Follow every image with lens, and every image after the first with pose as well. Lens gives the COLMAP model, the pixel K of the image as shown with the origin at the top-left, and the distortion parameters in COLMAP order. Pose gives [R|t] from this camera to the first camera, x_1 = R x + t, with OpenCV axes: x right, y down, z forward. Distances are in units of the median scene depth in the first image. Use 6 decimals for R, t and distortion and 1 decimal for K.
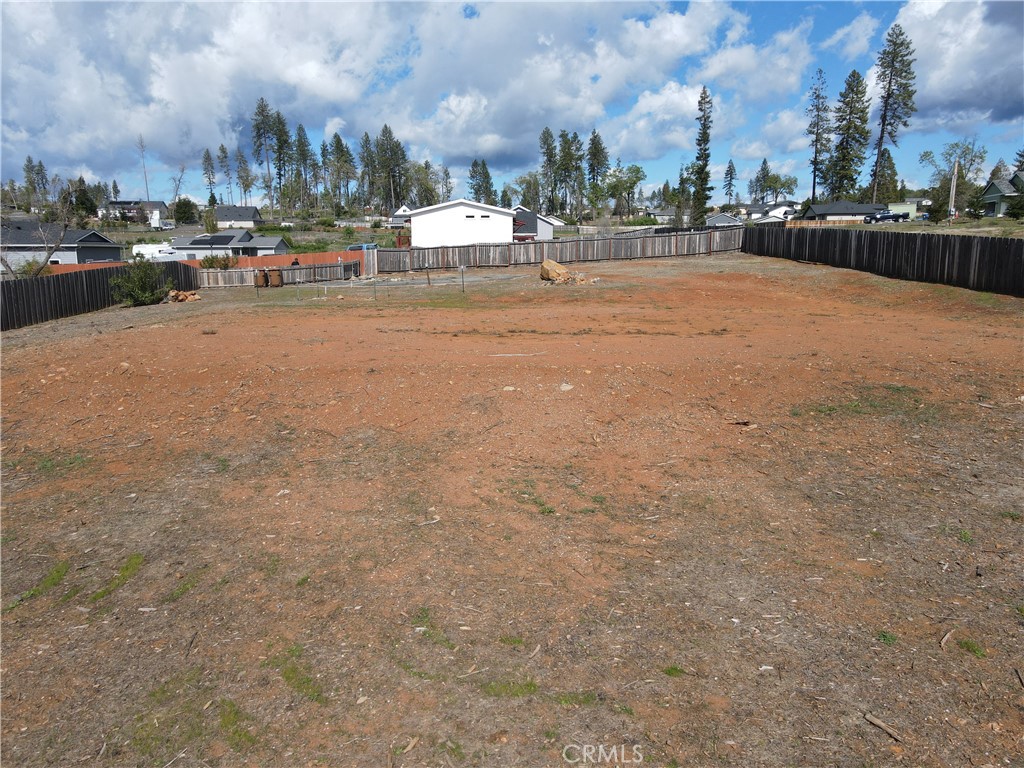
lens RADIAL K [[746.8, 0, 509.3], [0, 746.8, 381.0], [0, 0, 1]] dist [0.006856, 0.020443]
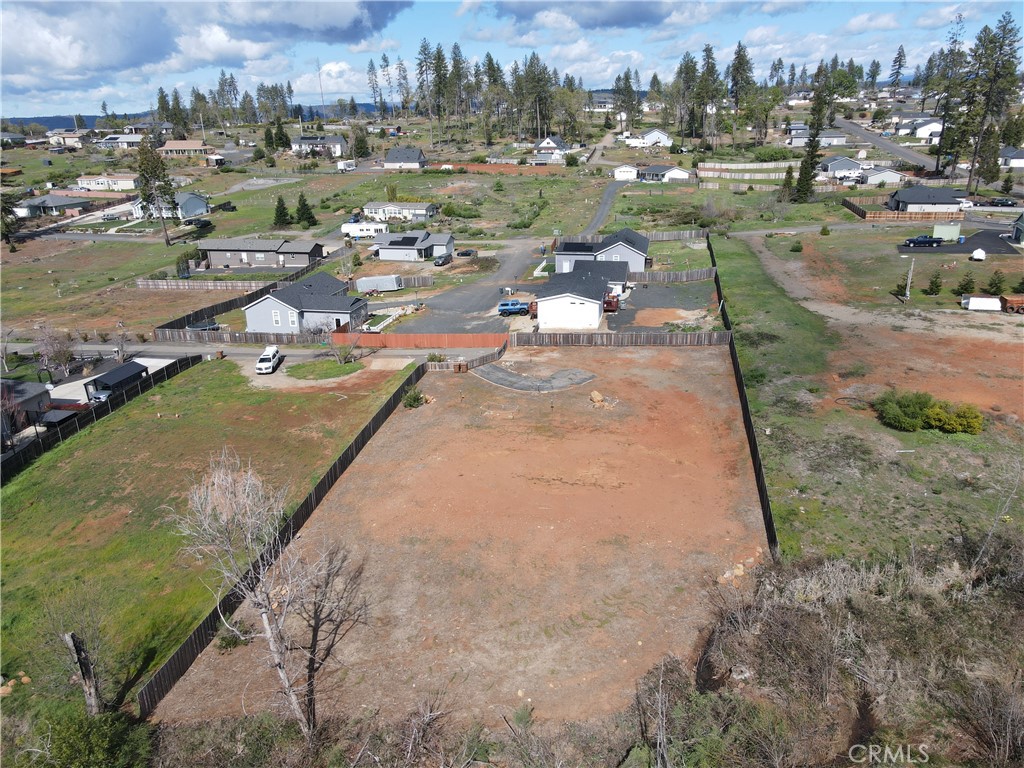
lens RADIAL K [[746.8, 0, 509.6], [0, 746.8, 381.5], [0, 0, 1]] dist [0.006856, 0.020443]
pose [[0.981481, 0.053800, -0.183851, 0.136721], [-0.021979, 0.985040, 0.170916, -0.364468], [0.190296, -0.163710, 0.967981, -0.727600]]
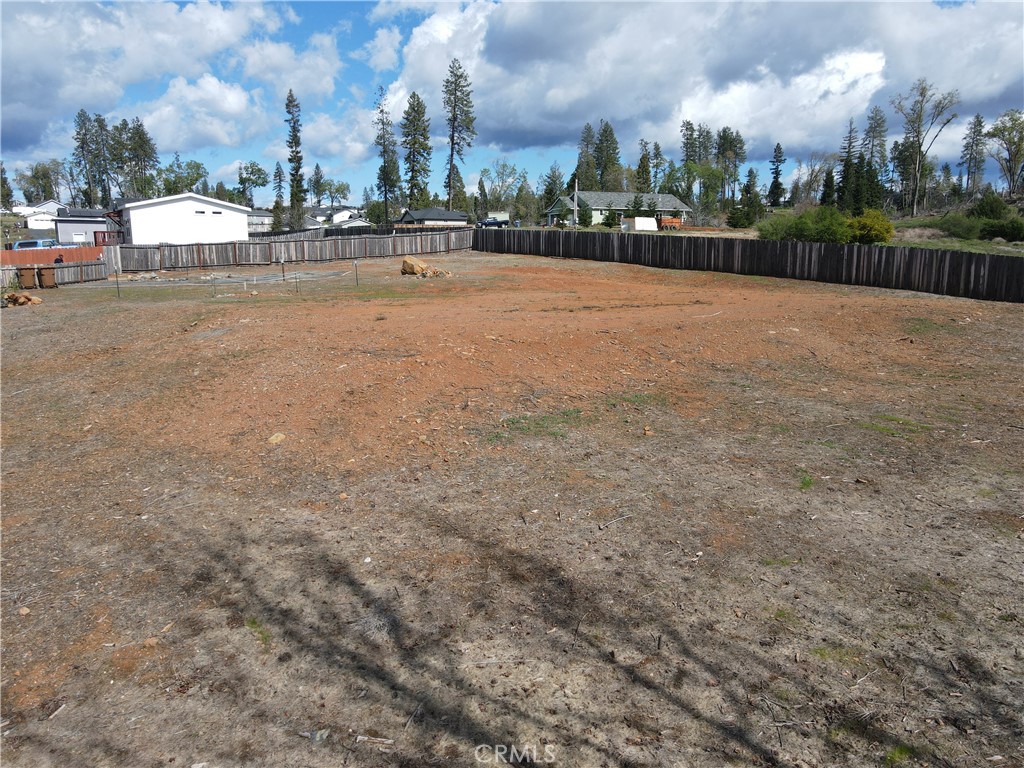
lens RADIAL K [[746.8, 0, 510.9], [0, 746.8, 377.9], [0, 0, 1]] dist [0.006856, 0.020443]
pose [[0.827900, -0.091422, 0.553375, -0.298100], [0.095099, 0.995222, 0.022142, 0.004298], [-0.552755, 0.034294, 0.832638, 0.006241]]
